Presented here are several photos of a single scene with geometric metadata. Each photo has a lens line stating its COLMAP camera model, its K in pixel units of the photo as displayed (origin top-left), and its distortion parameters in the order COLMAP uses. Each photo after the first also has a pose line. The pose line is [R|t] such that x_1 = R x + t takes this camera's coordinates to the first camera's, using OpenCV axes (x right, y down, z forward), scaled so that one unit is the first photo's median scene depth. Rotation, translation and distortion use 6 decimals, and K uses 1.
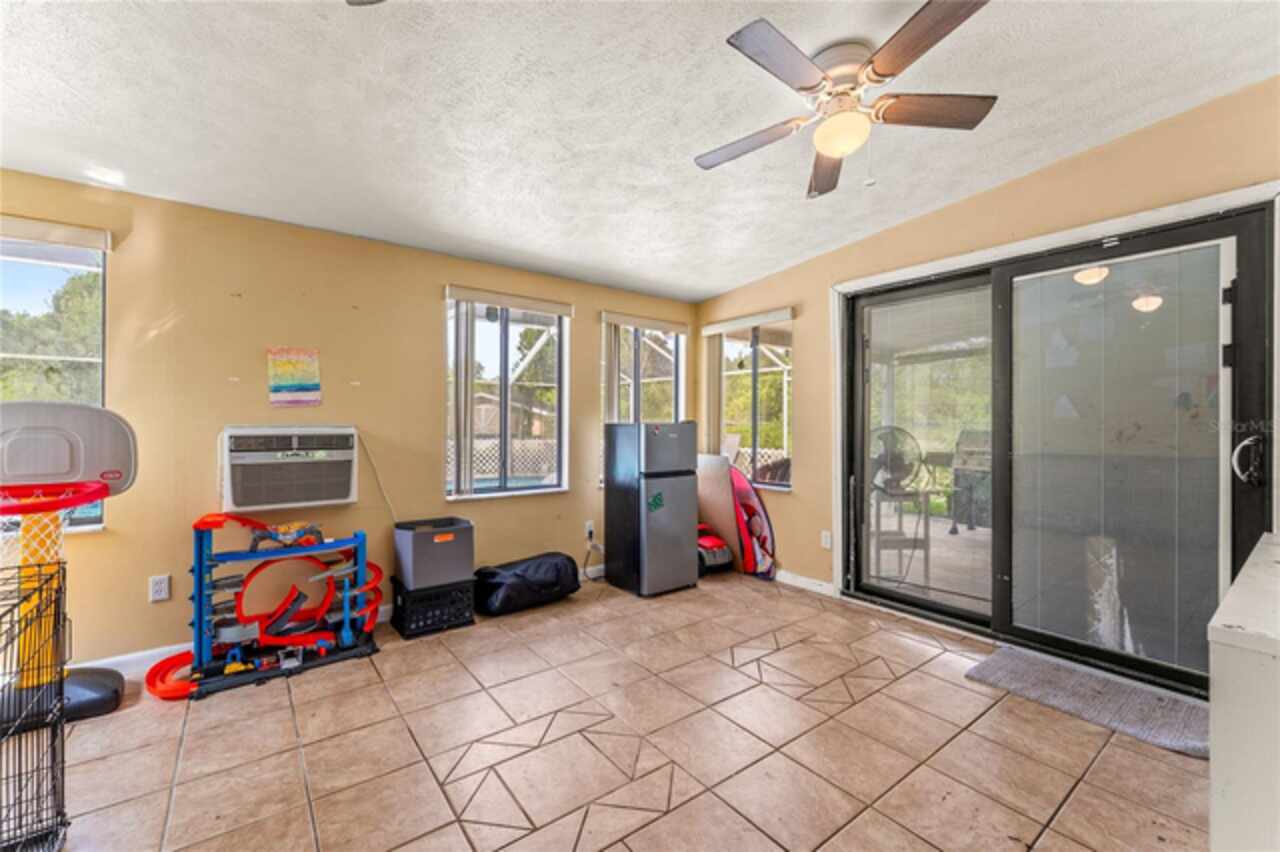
lens RADIAL K [[515.8, 0, 640.0], [0, 515.8, 426.0], [0, 0, 1]] dist [0.000325, 0.000033]
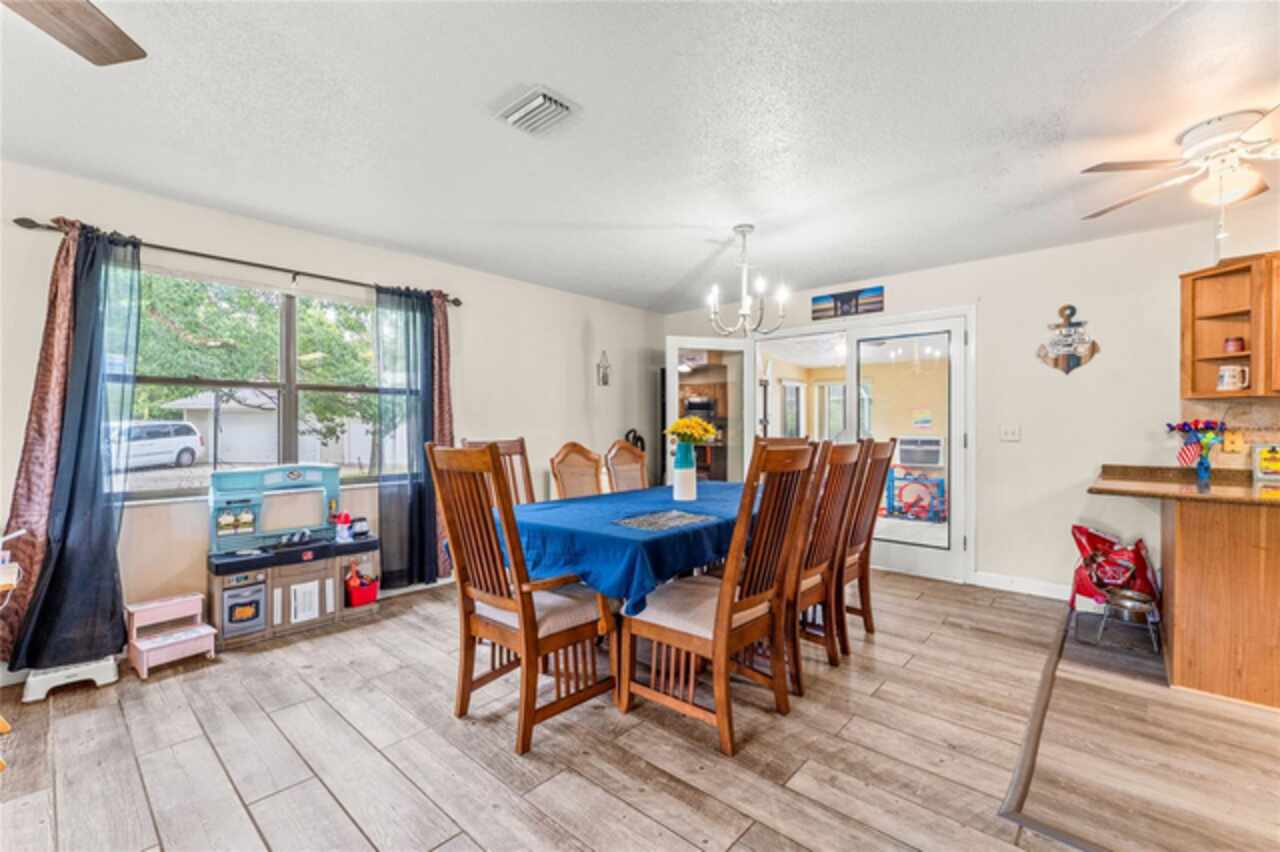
lens RADIAL K [[544.8, 0, 640.0], [0, 544.8, 426.0], [0, 0, 1]] dist [0.000888, -0.000182]
pose [[0.189494, -0.001648, -0.981881, 1.916993], [0.000357, 0.999999, -0.001609, -0.050992], [0.981882, -0.000045, 0.189494, -1.021575]]
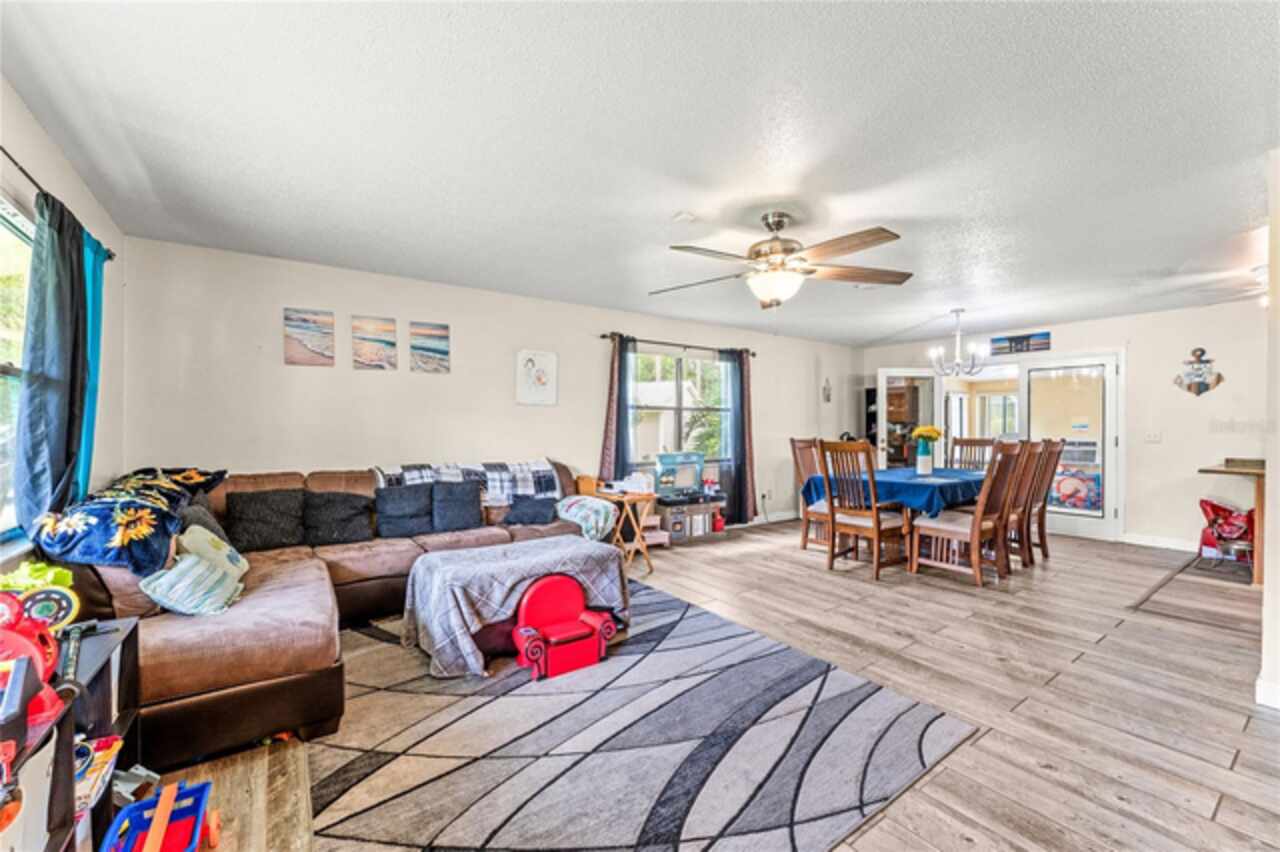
lens RADIAL K [[527.4, 0, 640.0], [0, 527.4, 426.0], [0, 0, 1]] dist [-0.000409, 0.000682]
pose [[-0.020950, -0.003481, -0.999774, 2.761326], [-0.002322, 0.999991, -0.003433, -0.063025], [0.999778, 0.002250, -0.020958, -1.716897]]
